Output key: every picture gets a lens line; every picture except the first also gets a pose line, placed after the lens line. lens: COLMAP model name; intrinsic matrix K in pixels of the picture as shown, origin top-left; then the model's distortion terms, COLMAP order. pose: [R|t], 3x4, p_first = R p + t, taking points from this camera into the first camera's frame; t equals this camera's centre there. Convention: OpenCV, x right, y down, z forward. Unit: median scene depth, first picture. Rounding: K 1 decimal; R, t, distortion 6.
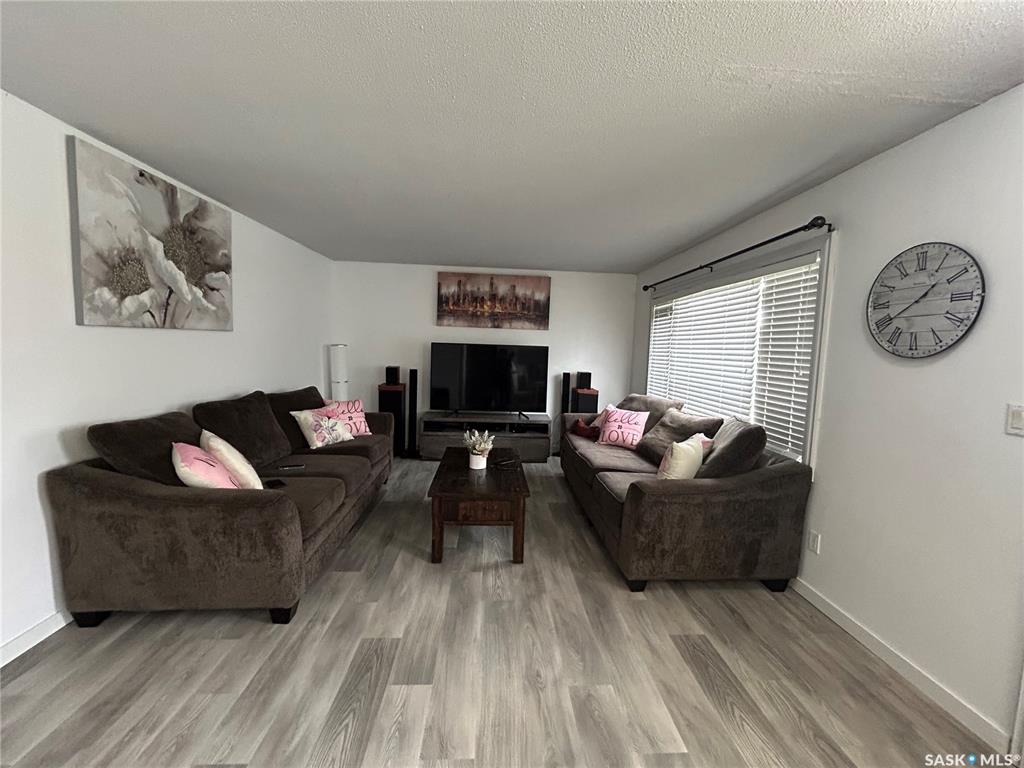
lens RADIAL K [[415.5, 0, 513.8], [0, 415.5, 382.2], [0, 0, 1]] dist [0.000683, 0.000317]
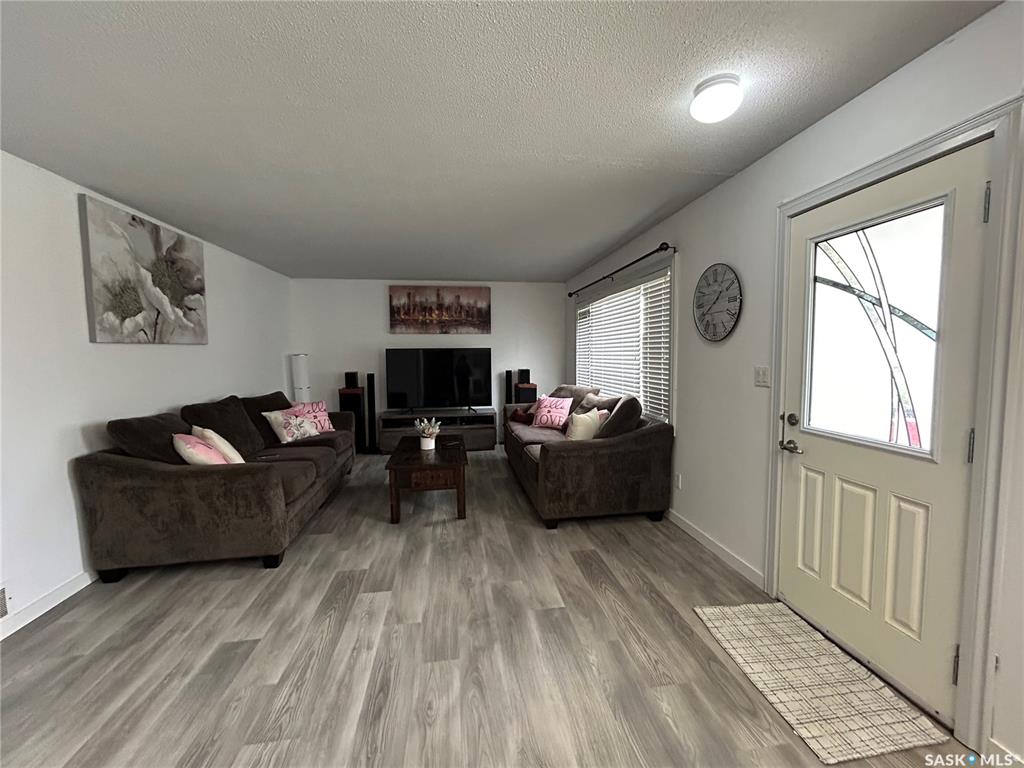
lens RADIAL K [[415.5, 0, 513.8], [0, 415.5, 382.2], [0, 0, 1]] dist [0.000683, 0.000317]
pose [[0.994810, -0.049783, 0.088739, 0.078851], [0.050958, 0.998640, -0.011016, 0.047008], [-0.088070, 0.015480, 0.995994, -0.279541]]
